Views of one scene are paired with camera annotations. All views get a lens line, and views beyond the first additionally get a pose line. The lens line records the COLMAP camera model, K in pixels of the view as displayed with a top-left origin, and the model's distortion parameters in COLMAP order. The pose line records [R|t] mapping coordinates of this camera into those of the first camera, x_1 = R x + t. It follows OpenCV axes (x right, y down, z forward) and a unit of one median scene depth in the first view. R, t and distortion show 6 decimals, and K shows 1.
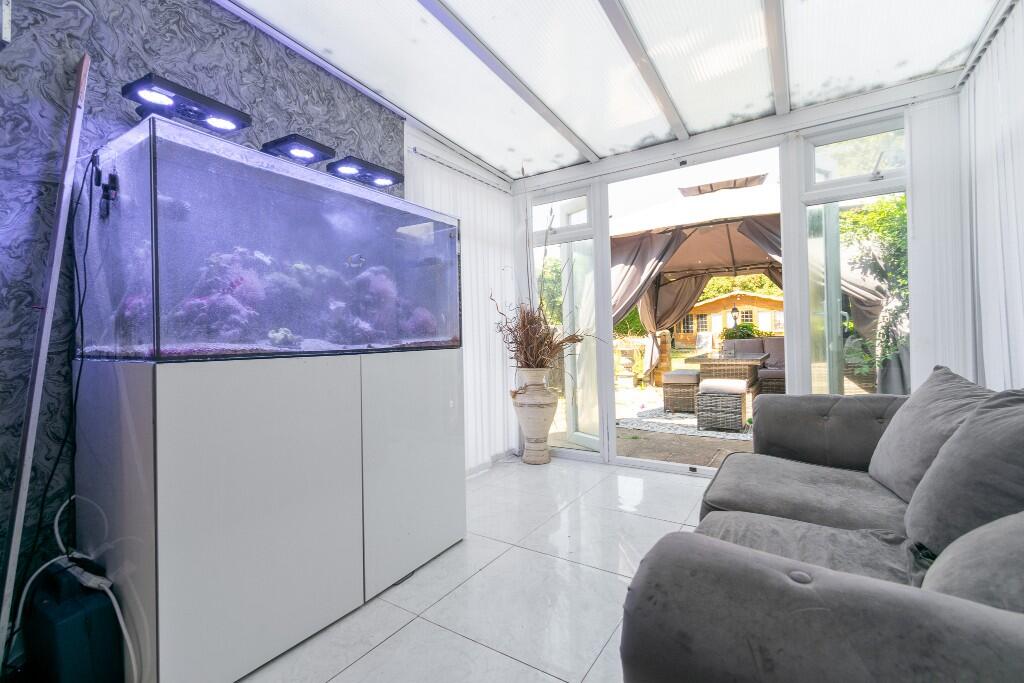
lens RADIAL K [[451.4, 0, 512.0], [0, 451.4, 341.5], [0, 0, 1]] dist [-0.002247, -0.000380]
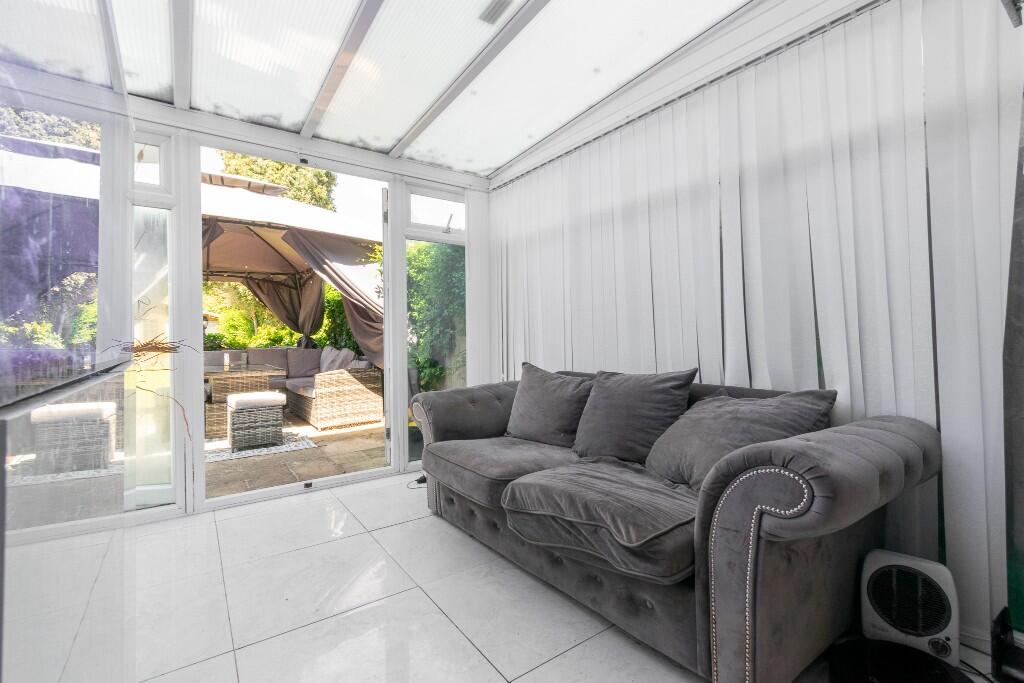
lens RADIAL K [[451.4, 0, 512.0], [0, 451.4, 341.5], [0, 0, 1]] dist [-0.002247, -0.000380]
pose [[0.356272, 0.014919, 0.934263, -0.345938], [0.011233, 0.999732, -0.020248, 0.006050], [-0.934315, 0.017708, 0.356009, 0.265390]]
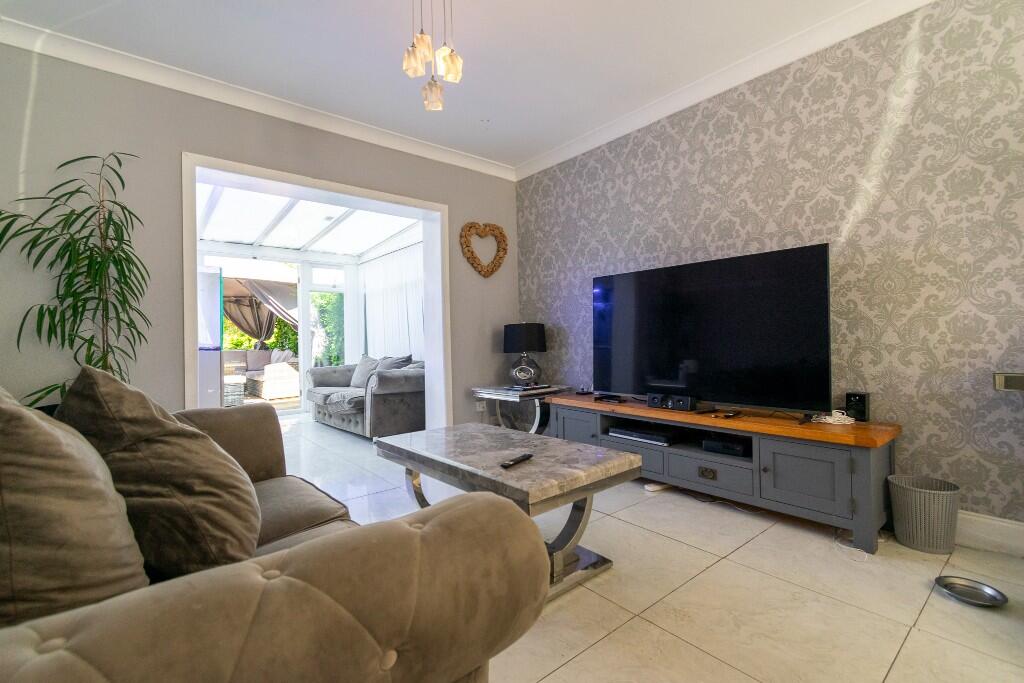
lens RADIAL K [[451.4, 0, 512.0], [0, 451.4, 341.5], [0, 0, 1]] dist [-0.002247, -0.000380]
pose [[0.288674, 0.015688, 0.957299, -1.173119], [0.021452, 0.999509, -0.022849, 0.034104], [-0.957187, 0.027132, 0.288196, -0.622826]]
